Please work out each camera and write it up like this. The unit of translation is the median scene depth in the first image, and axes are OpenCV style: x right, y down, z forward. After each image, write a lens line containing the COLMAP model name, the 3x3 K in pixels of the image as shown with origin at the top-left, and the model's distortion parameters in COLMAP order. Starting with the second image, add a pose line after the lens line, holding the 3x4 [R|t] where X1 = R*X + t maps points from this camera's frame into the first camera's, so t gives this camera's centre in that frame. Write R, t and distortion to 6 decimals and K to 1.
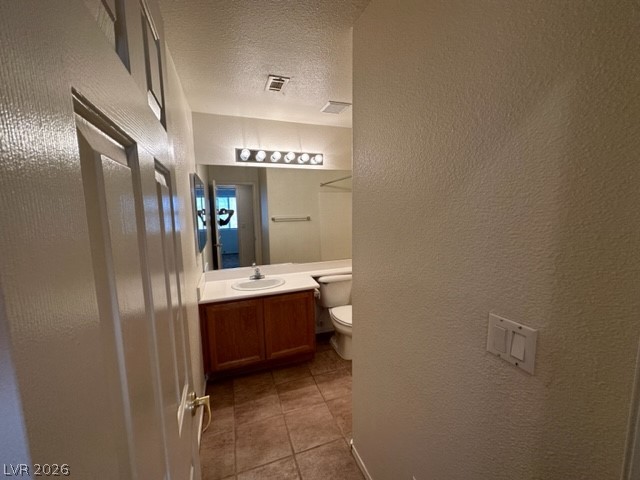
lens RADIAL K [[255.7, 0, 319.7], [0, 255.7, 241.2], [0, 0, 1]] dist [-0.001309, 0.000043]
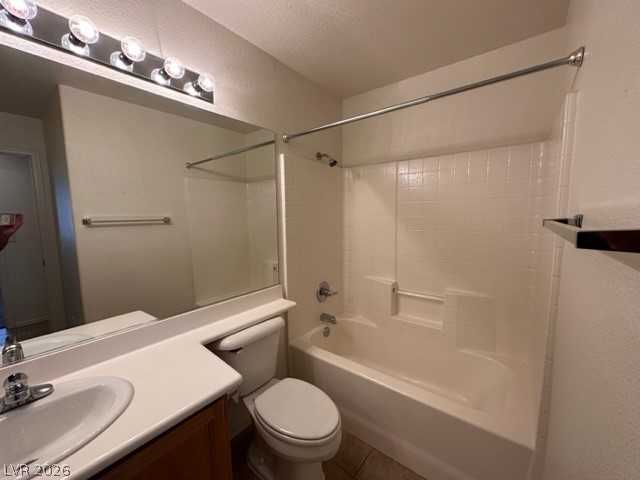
lens RADIAL K [[255.7, 0, 319.4], [0, 255.7, 243.7], [0, 0, 1]] dist [-0.001309, 0.000043]
pose [[0.851481, -0.044553, 0.522490, -0.066035], [0.052733, 0.998608, -0.000786, -0.020636], [-0.521727, 0.028222, 0.852645, 0.392326]]
